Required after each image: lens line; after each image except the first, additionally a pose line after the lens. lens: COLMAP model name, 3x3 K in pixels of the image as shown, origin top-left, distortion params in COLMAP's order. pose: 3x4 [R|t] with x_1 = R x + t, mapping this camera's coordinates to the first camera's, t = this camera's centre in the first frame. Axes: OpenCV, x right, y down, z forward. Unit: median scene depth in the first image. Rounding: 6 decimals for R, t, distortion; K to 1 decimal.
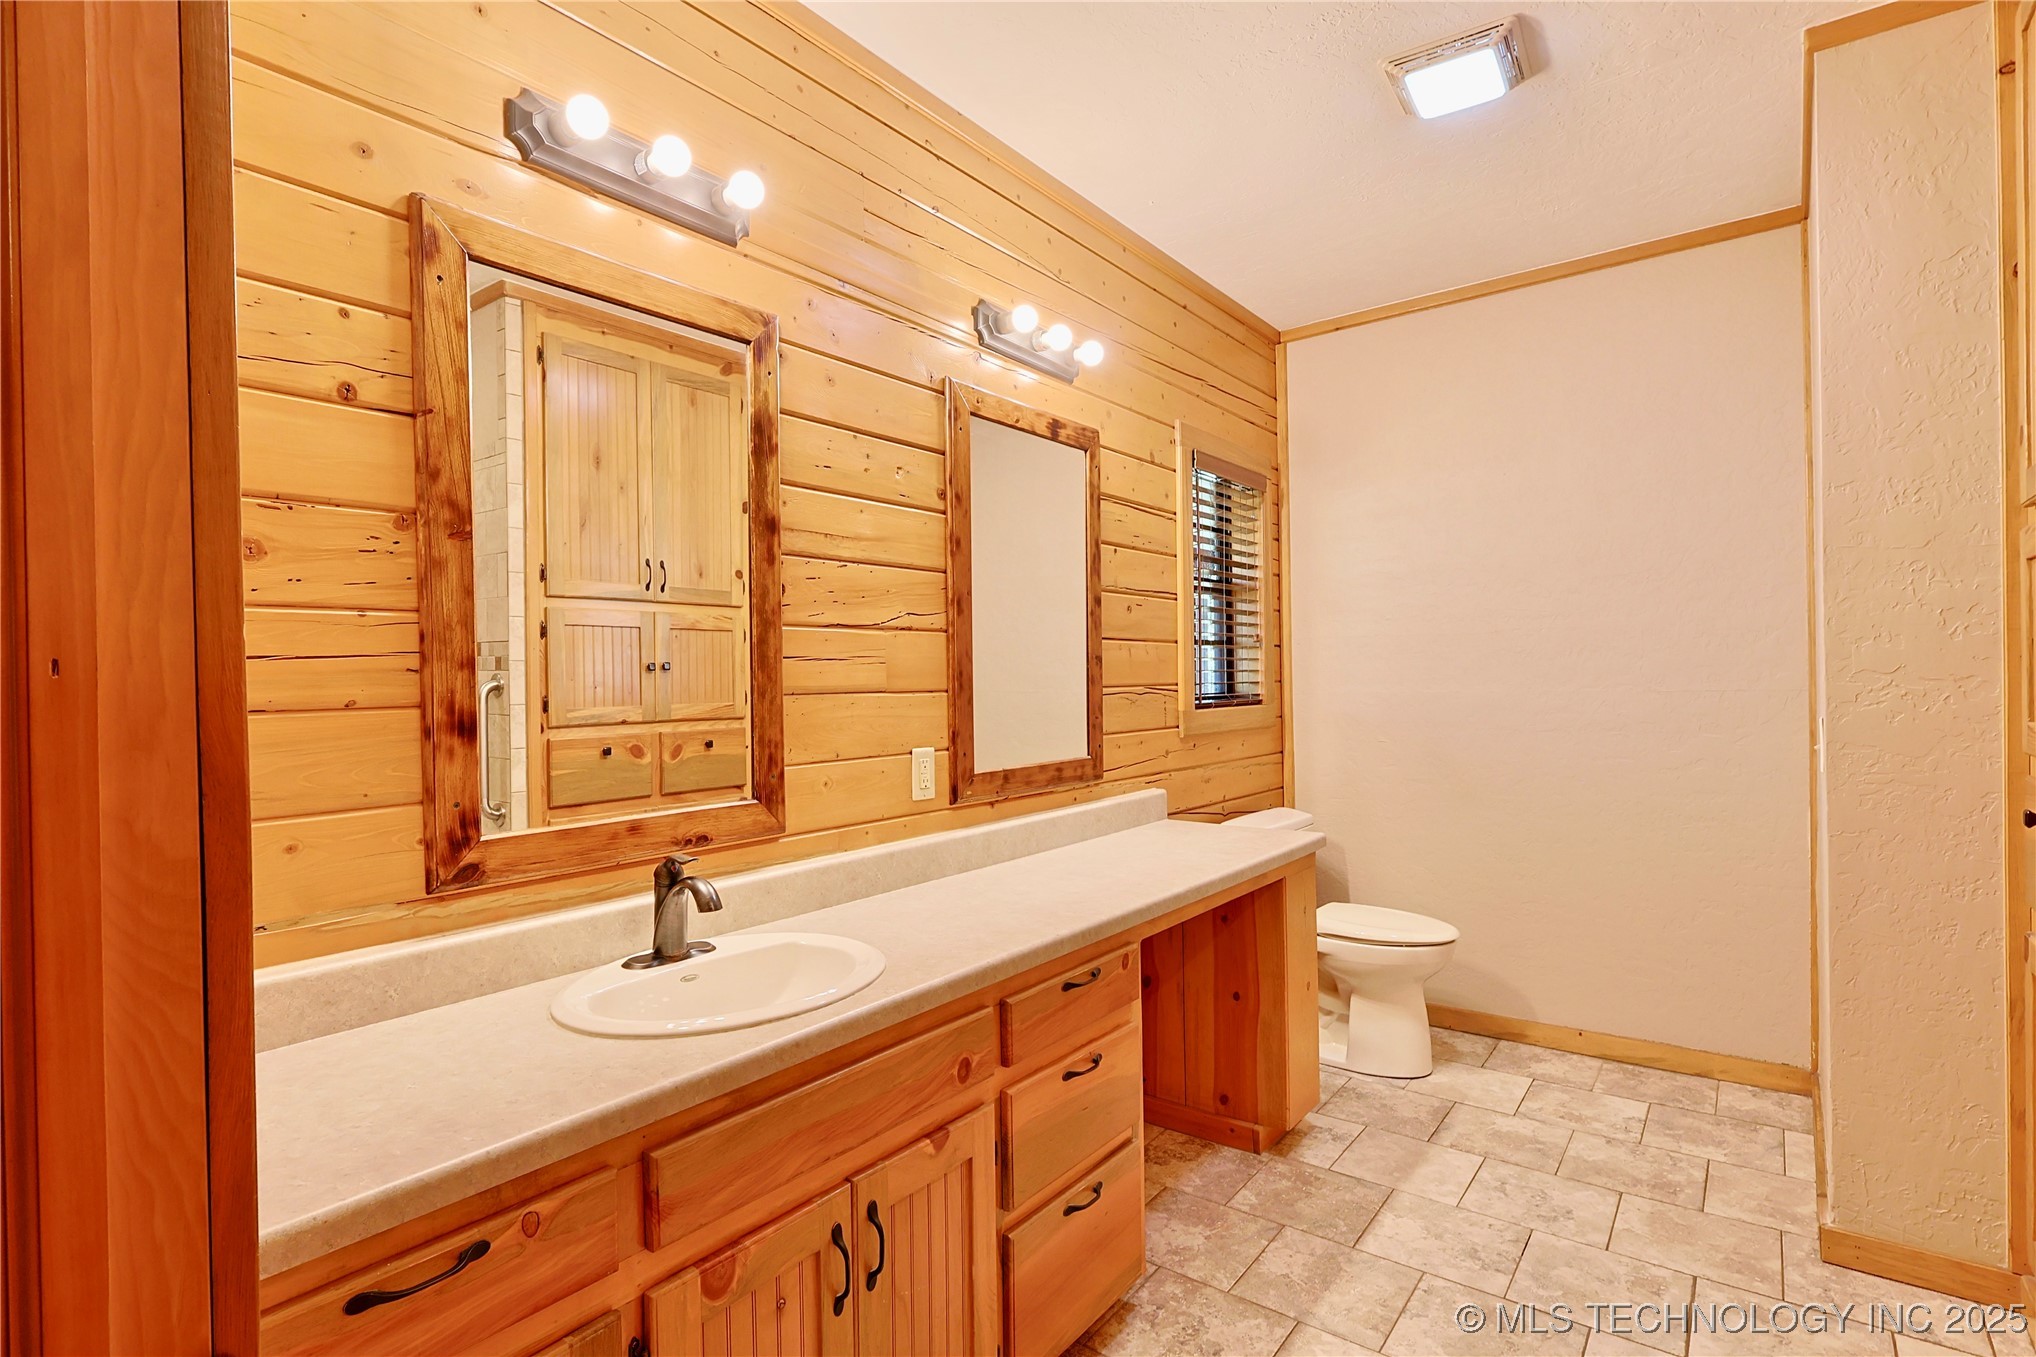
lens RADIAL K [[992.7, 0, 1017.2], [0, 992.7, 679.6], [0, 0, 1]] dist [-0.002789, 0.000293]
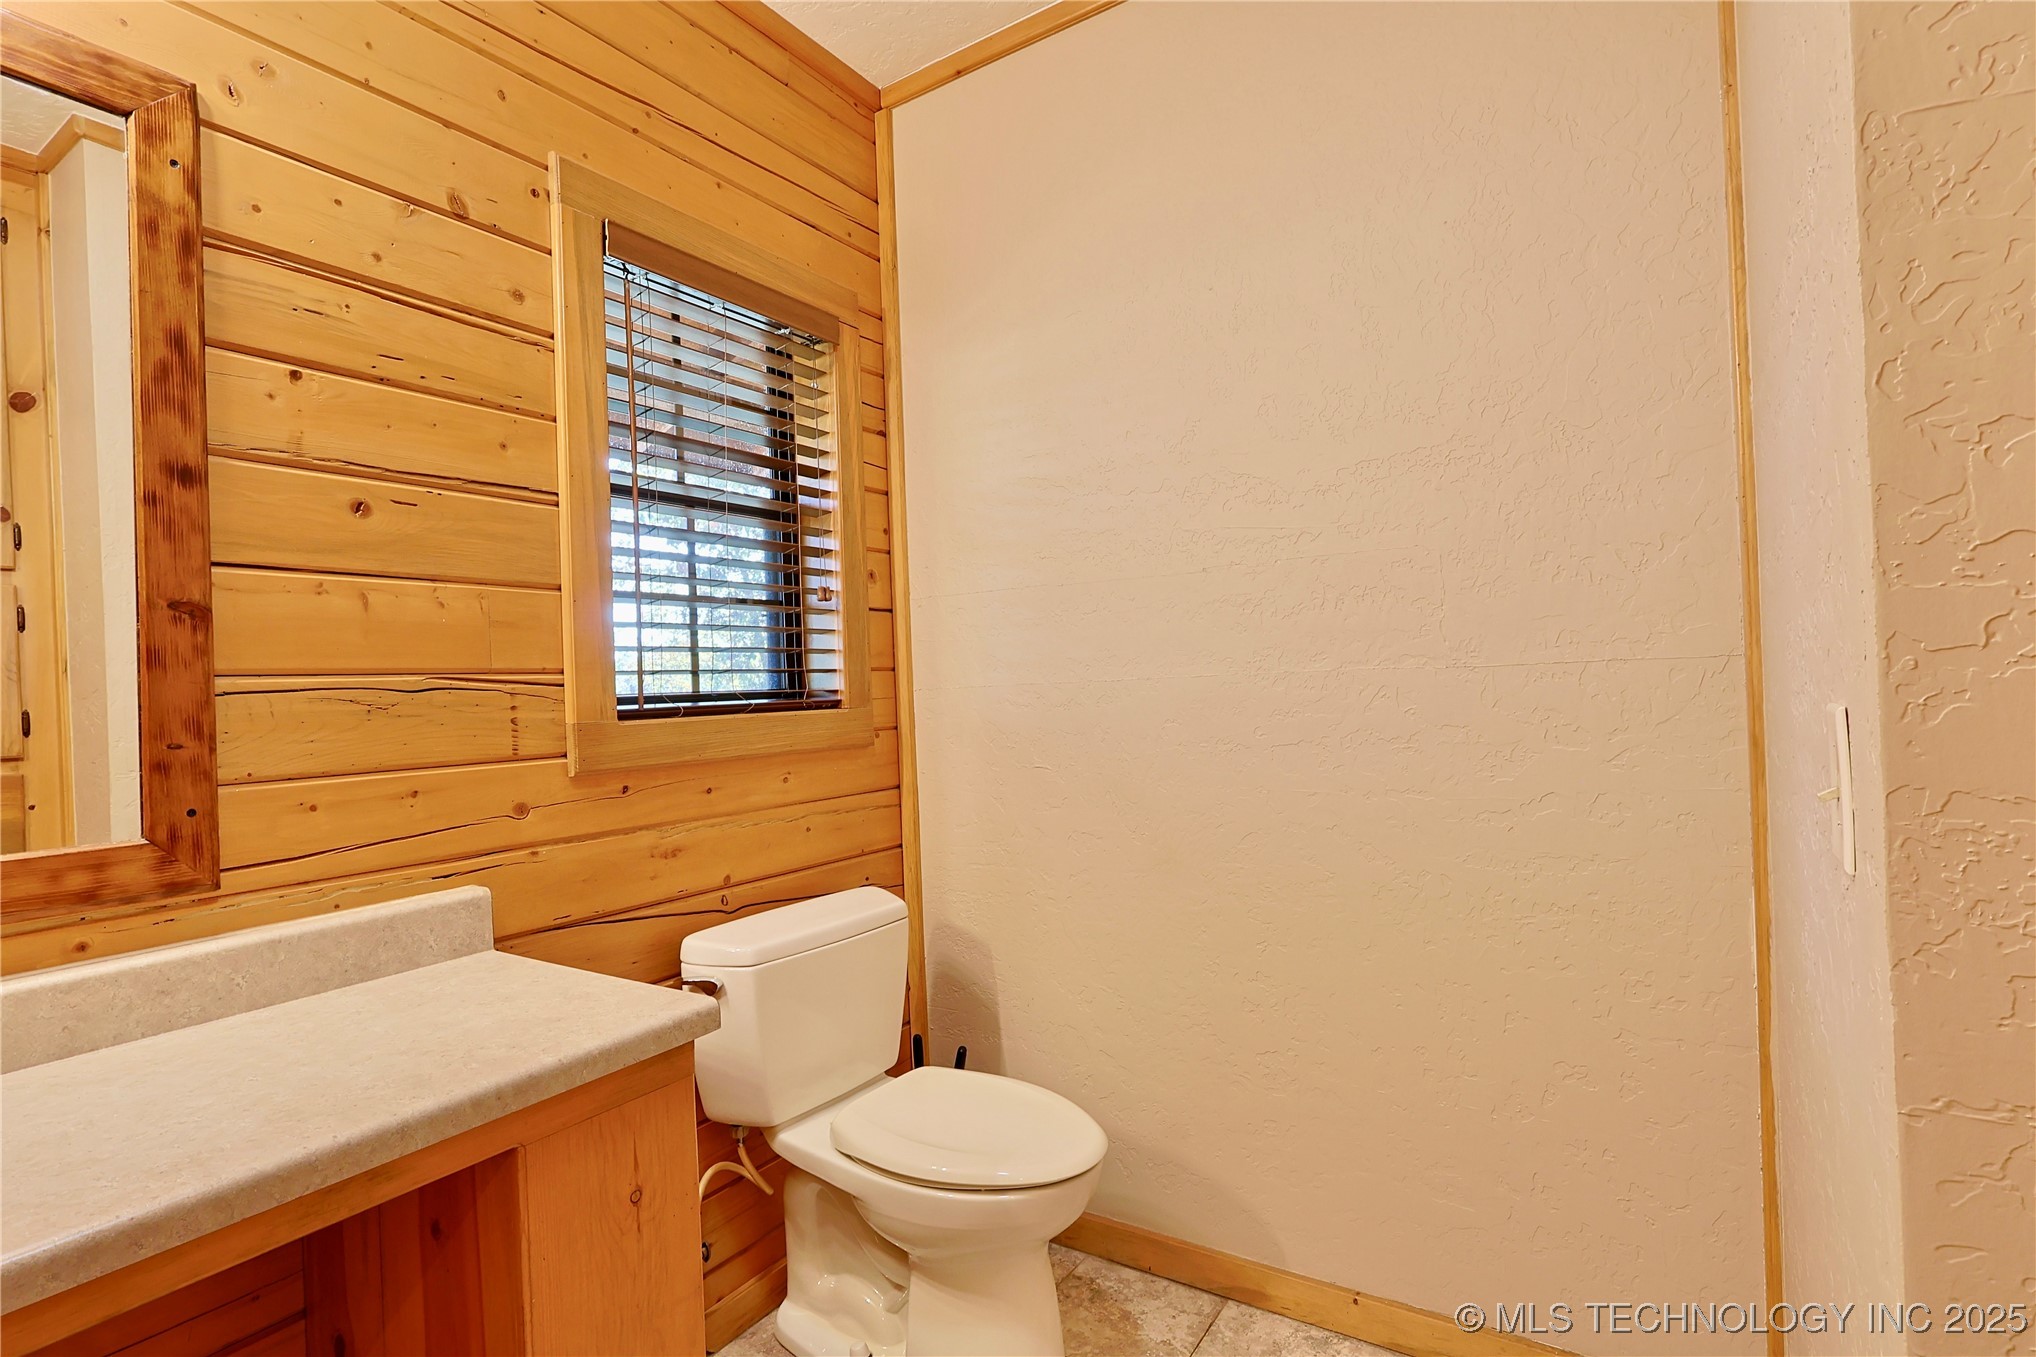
lens RADIAL K [[992.7, 0, 1022.1], [0, 992.7, 670.0], [0, 0, 1]] dist [-0.002789, 0.000293]
pose [[0.996567, -0.017701, 0.080878, 0.337363], [0.018998, 0.999703, -0.015291, 0.015536], [-0.080583, 0.016775, 0.996607, 0.452907]]
